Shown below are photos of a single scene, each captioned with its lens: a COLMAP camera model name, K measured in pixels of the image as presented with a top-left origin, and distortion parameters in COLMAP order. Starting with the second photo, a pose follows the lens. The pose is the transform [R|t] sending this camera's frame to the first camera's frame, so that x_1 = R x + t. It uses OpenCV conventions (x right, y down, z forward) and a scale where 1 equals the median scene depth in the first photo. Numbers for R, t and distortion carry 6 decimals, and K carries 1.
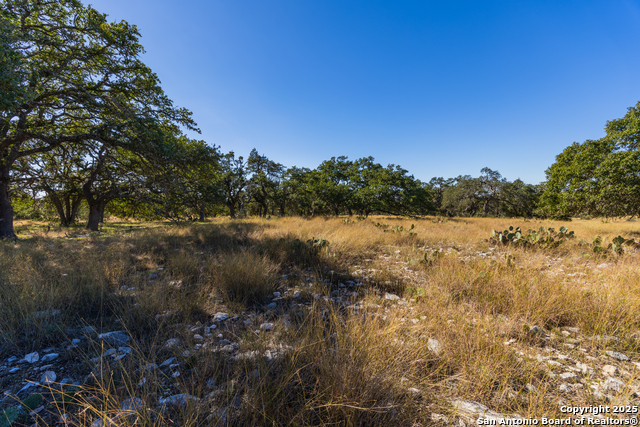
lens RADIAL K [[256.3, 0, 321.1], [0, 256.3, 213.3], [0, 0, 1]] dist [-0.000378, -0.000096]
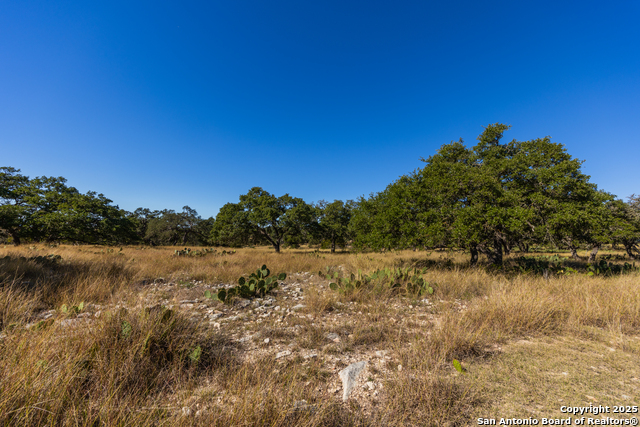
lens RADIAL K [[256.3, 0, 321.4], [0, 256.3, 214.8], [0, 0, 1]] dist [-0.000378, -0.000096]
pose [[0.508252, 0.098400, 0.855568, -0.097076], [-0.000589, 0.993491, -0.113913, 0.007003], [-0.861208, 0.057393, 0.505002, -0.213096]]
